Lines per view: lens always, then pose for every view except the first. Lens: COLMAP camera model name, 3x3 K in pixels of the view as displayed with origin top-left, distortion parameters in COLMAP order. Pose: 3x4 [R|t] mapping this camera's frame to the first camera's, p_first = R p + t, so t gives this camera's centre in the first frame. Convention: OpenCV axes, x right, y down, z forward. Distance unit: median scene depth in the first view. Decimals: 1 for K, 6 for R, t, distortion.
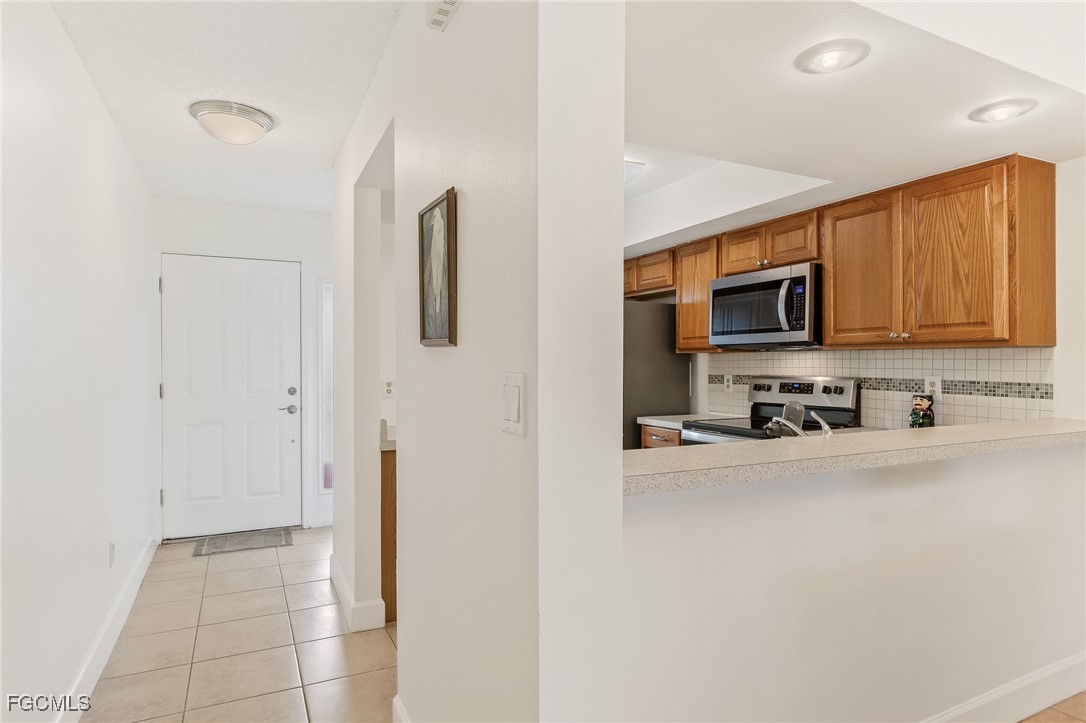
lens RADIAL K [[624.1, 0, 546.7], [0, 624.1, 369.9], [0, 0, 1]] dist [0.000687, -0.000171]
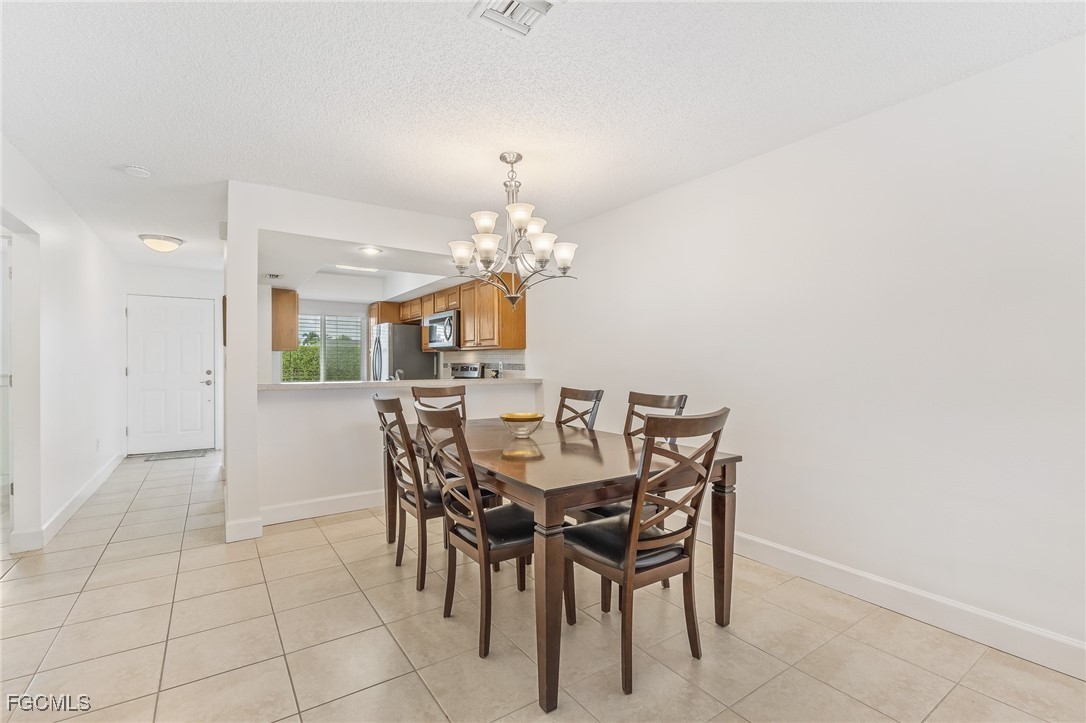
lens RADIAL K [[491.8, 0, 541.9], [0, 491.8, 364.9], [0, 0, 1]] dist [-0.000708, 0.000161]
pose [[0.991071, 0.001298, 0.133330, 0.424383], [-0.000644, 0.999988, -0.004955, 0.023765], [-0.133335, 0.004825, 0.991059, -0.629398]]
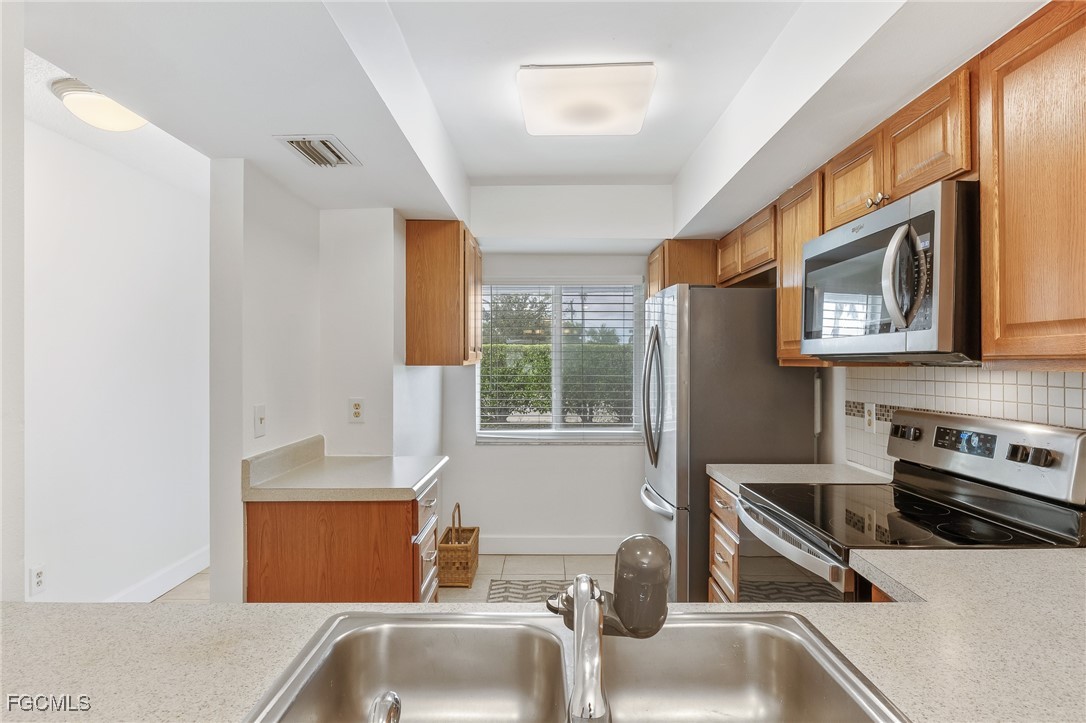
lens RADIAL K [[592.2, 0, 543.0], [0, 592.2, 361.5], [0, 0, 1]] dist [-0.003384, -0.001026]
pose [[0.894503, 0.000482, -0.447062, 0.300474], [-0.005694, 0.999931, -0.010315, -0.027574], [0.447026, 0.011772, 0.894444, 0.407724]]
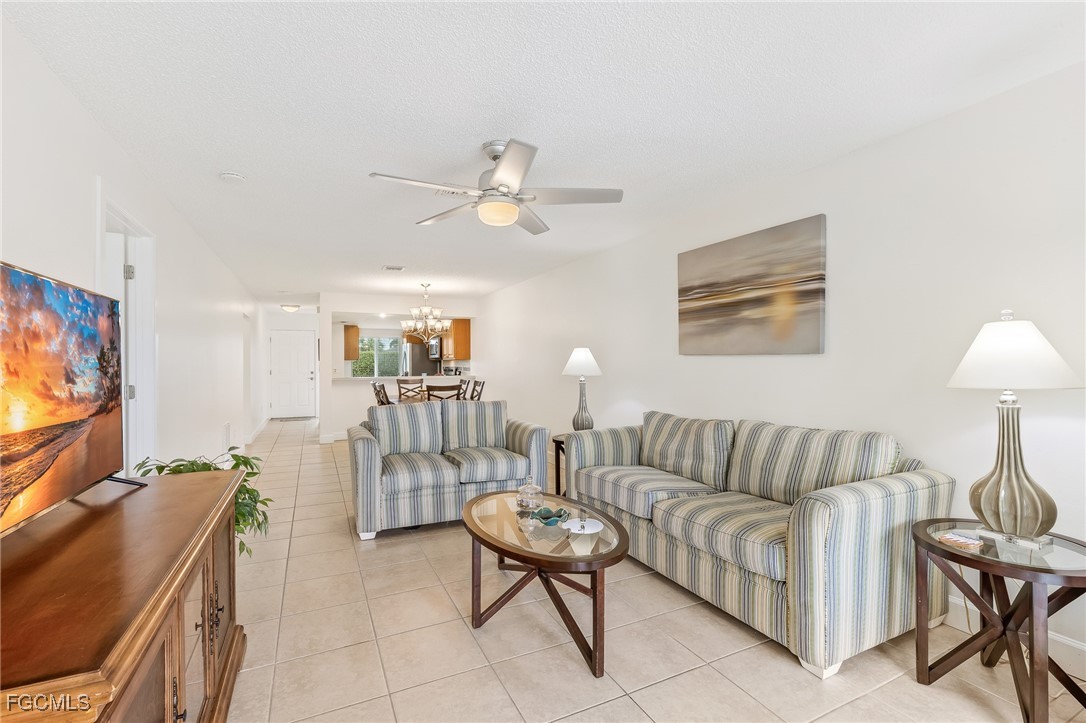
lens RADIAL K [[491.8, 0, 541.9], [0, 491.8, 364.9], [0, 0, 1]] dist [-0.000708, 0.000161]
pose [[0.999753, -0.002658, -0.022049, 0.962463], [0.002594, 0.999992, -0.002934, 0.008094], [0.022056, 0.002876, 0.999753, -1.727042]]
